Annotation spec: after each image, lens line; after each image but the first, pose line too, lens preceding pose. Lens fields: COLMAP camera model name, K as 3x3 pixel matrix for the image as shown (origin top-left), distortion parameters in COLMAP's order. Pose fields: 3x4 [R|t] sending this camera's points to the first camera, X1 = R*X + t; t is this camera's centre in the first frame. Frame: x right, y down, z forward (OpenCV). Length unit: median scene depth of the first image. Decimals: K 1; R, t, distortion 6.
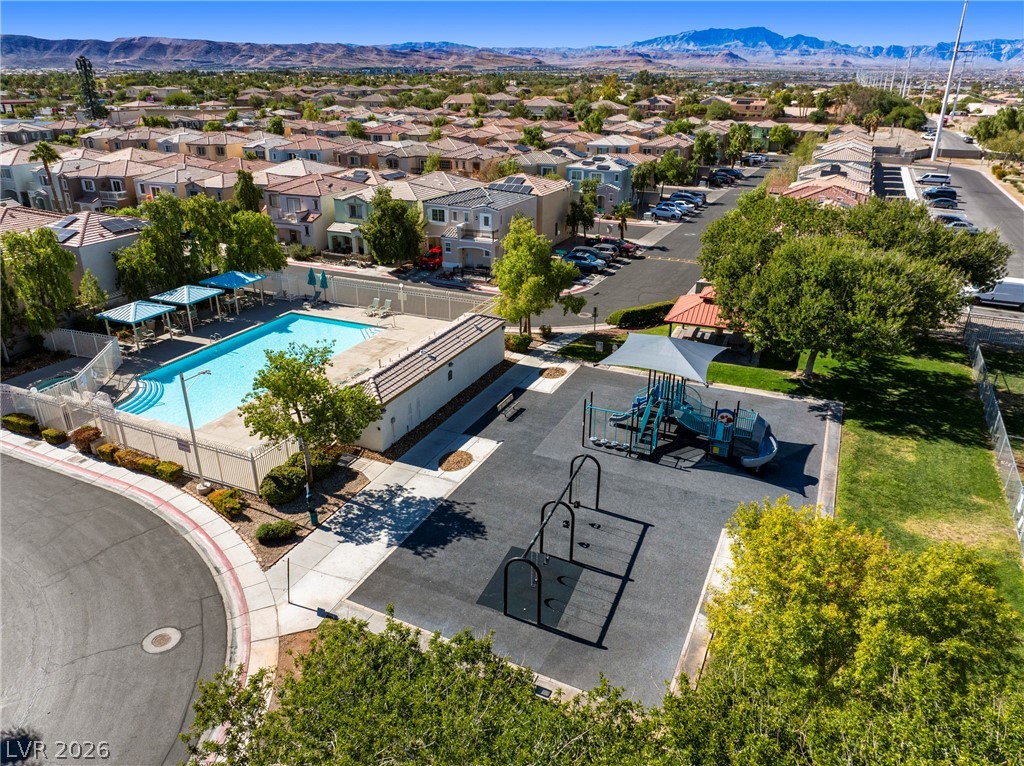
lens RADIAL K [[721.7, 0, 516.2], [0, 721.7, 381.1], [0, 0, 1]] dist [-0.052025, 0.024957]
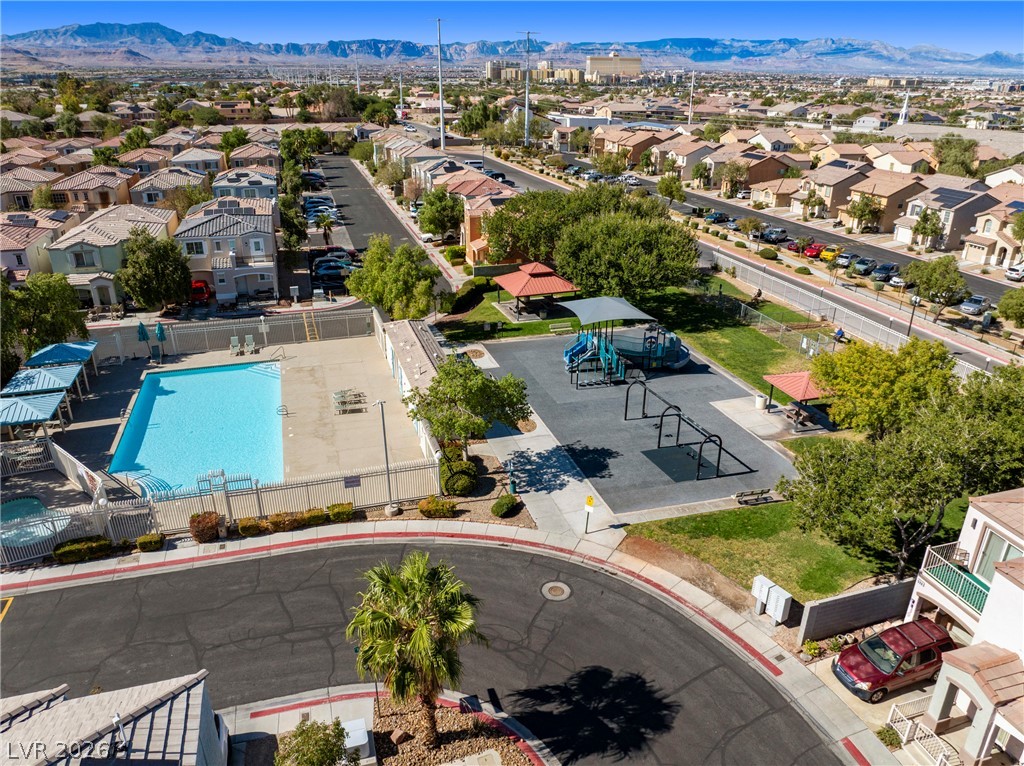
lens RADIAL K [[721.7, 0, 516.2], [0, 721.7, 381.1], [0, 0, 1]] dist [-0.052025, 0.024957]
pose [[0.745114, -0.259695, 0.614299, -0.599065], [0.257600, 0.961660, 0.094086, -0.058197], [-0.615181, 0.088139, 0.783444, 0.017966]]
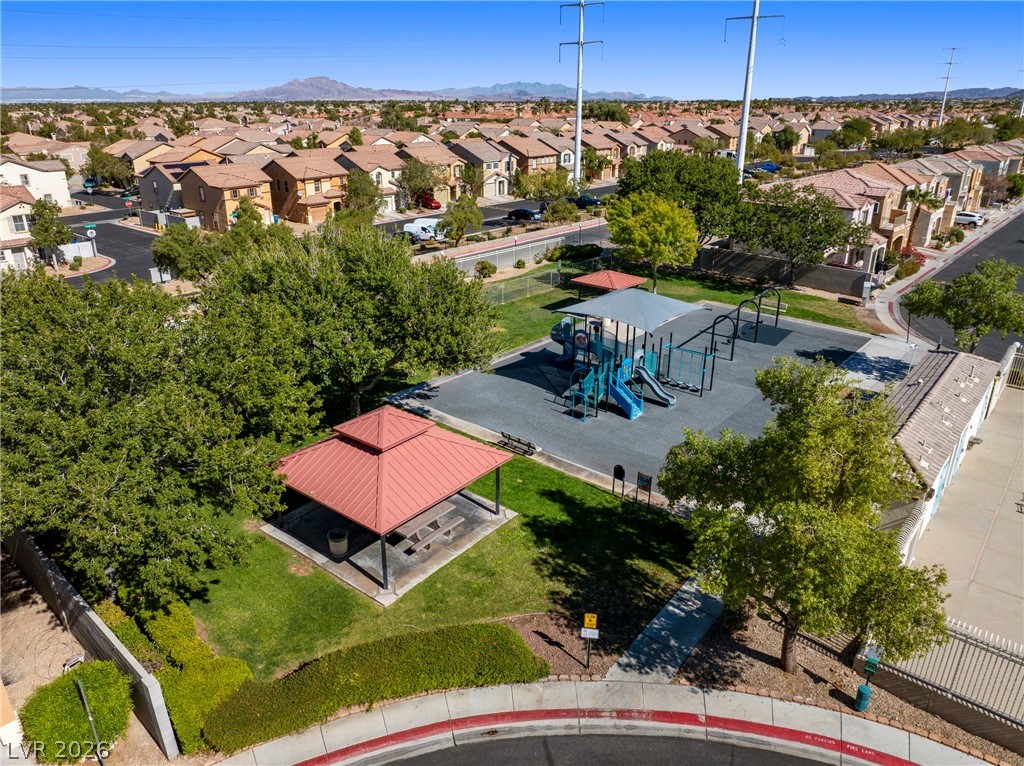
lens RADIAL K [[721.7, 0, 516.2], [0, 721.7, 381.1], [0, 0, 1]] dist [-0.052025, 0.024957]
pose [[-0.961611, -0.106031, 0.253104, 0.075531], [0.103527, 0.714010, 0.692439, -0.476040], [-0.254139, 0.692060, -0.675623, 1.291320]]
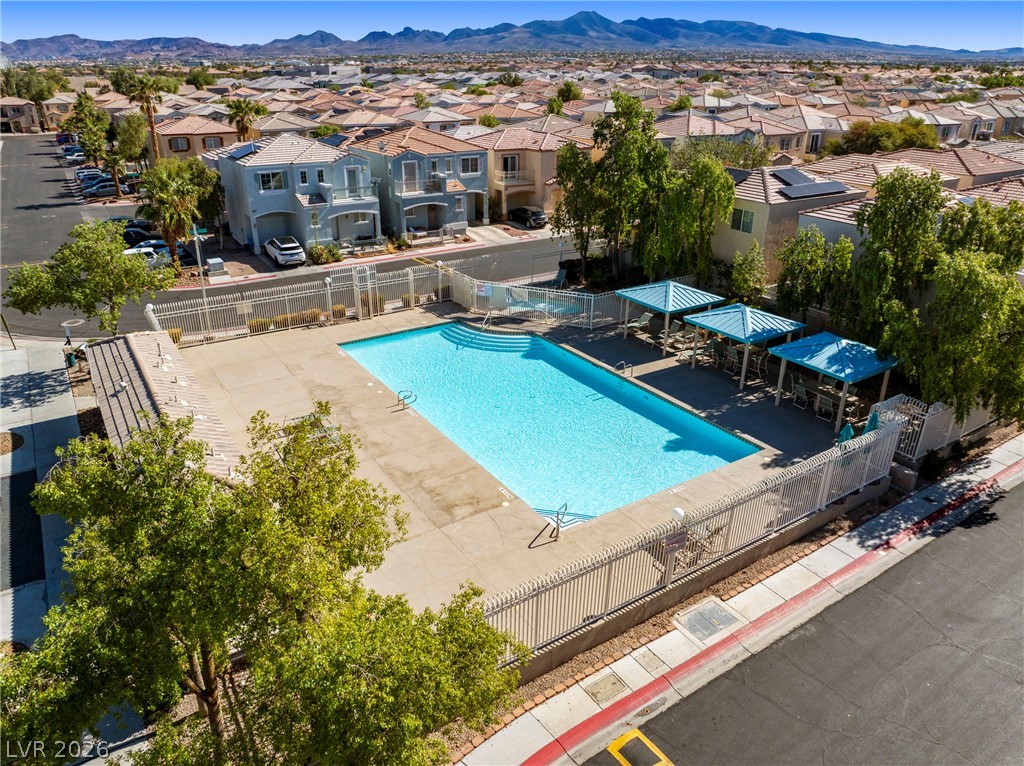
lens RADIAL K [[719.3, 0, 515.7], [0, 719.3, 382.9], [0, 0, 1]] dist [-0.039858, 0.005202]
pose [[-0.531234, 0.337694, -0.777015, 0.125865], [-0.342153, 0.753500, 0.561399, -0.378566], [0.775062, 0.564092, -0.284742, 1.132865]]
